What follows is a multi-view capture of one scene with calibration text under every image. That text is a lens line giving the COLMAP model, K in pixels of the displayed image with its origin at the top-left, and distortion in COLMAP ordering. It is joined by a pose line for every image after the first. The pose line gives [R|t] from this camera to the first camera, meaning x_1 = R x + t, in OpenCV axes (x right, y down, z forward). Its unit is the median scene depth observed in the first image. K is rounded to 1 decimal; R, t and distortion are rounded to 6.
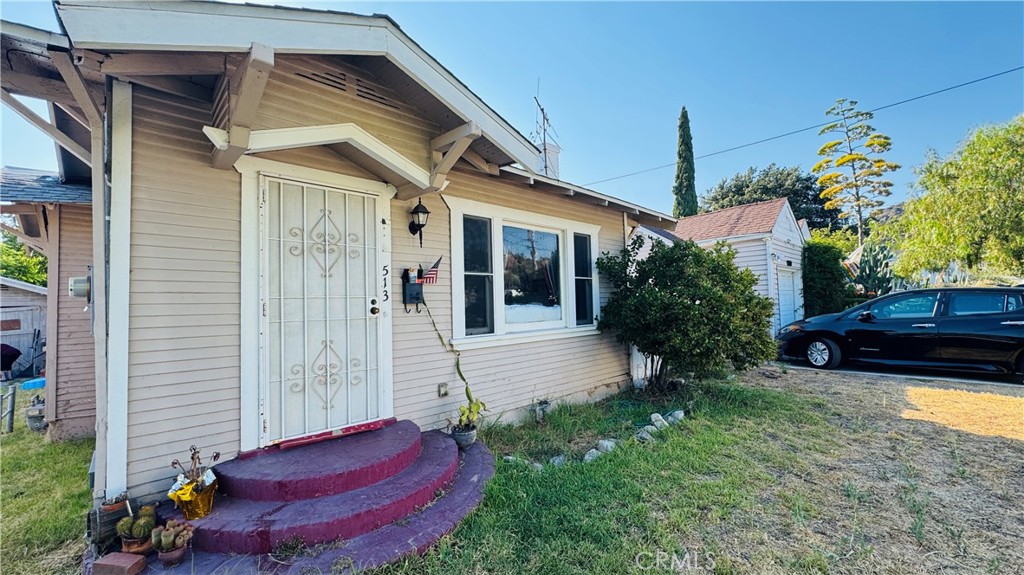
lens RADIAL K [[411.1, 0, 515.3], [0, 411.1, 287.7], [0, 0, 1]] dist [-0.001507, 0.001191]
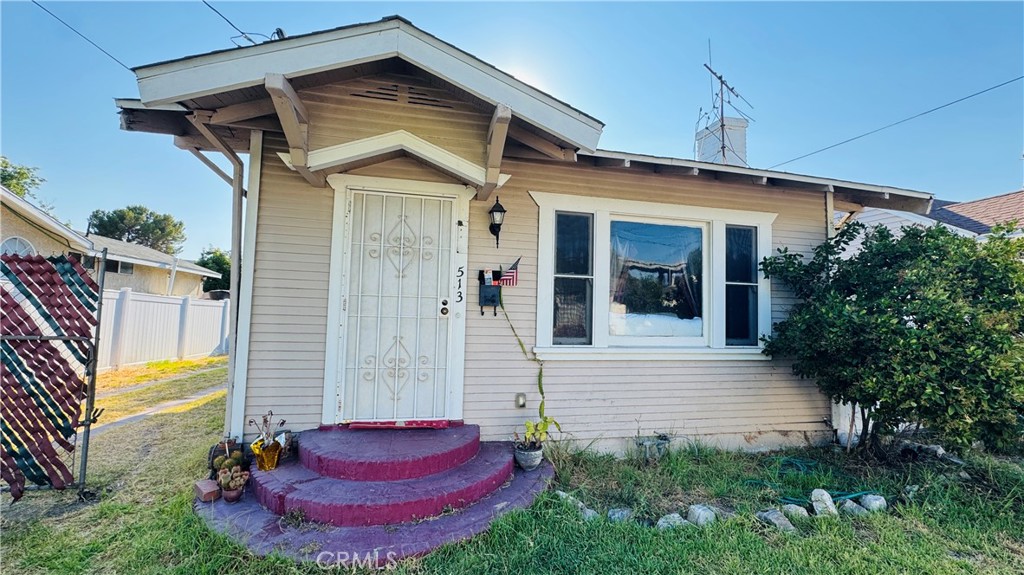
lens RADIAL K [[411.1, 0, 511.4], [0, 411.1, 287.6], [0, 0, 1]] dist [-0.001507, 0.001191]
pose [[0.849745, 0.017081, -0.526916, 0.310285], [-0.026294, 0.999604, -0.009999, 0.003582], [0.526537, 0.022351, 0.849858, 0.205610]]
